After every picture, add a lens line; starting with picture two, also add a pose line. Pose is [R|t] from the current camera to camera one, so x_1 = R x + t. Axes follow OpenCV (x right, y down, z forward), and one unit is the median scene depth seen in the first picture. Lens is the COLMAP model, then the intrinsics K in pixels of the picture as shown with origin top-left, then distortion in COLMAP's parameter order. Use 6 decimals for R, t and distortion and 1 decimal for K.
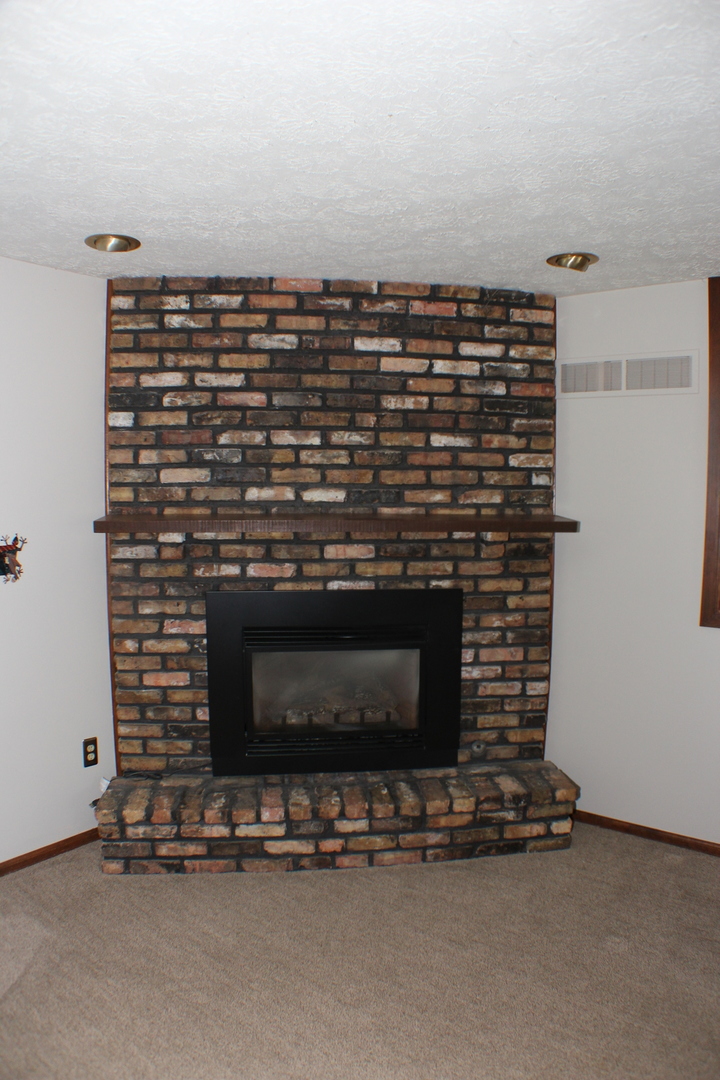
lens RADIAL K [[704.9, 0, 361.0], [0, 704.9, 545.5], [0, 0, 1]] dist [-0.214579, 0.080334]
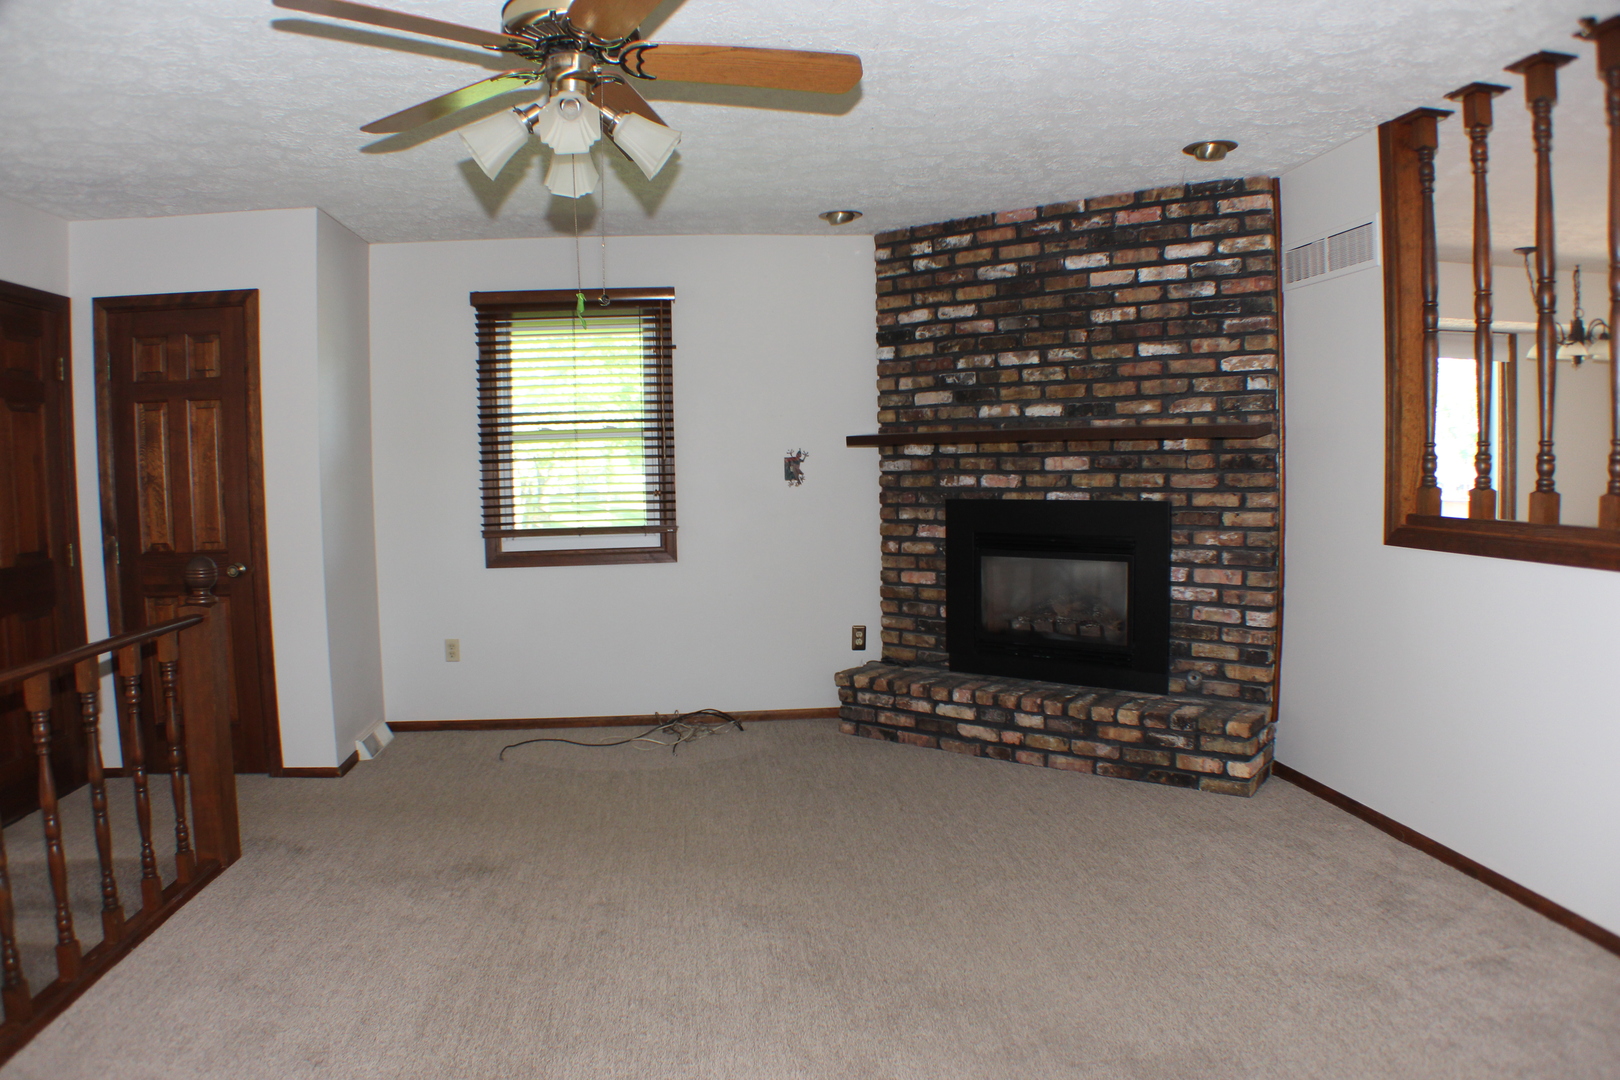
lens RADIAL K [[1057.4, 0, 807.9], [0, 1057.4, 563.2], [0, 0, 1]] dist [-0.214579, 0.080334]
pose [[0.694572, 0.045418, -0.717988, 0.839366], [-0.035921, 0.998950, 0.028442, 0.126832], [0.718526, 0.006036, 0.695474, -0.343604]]
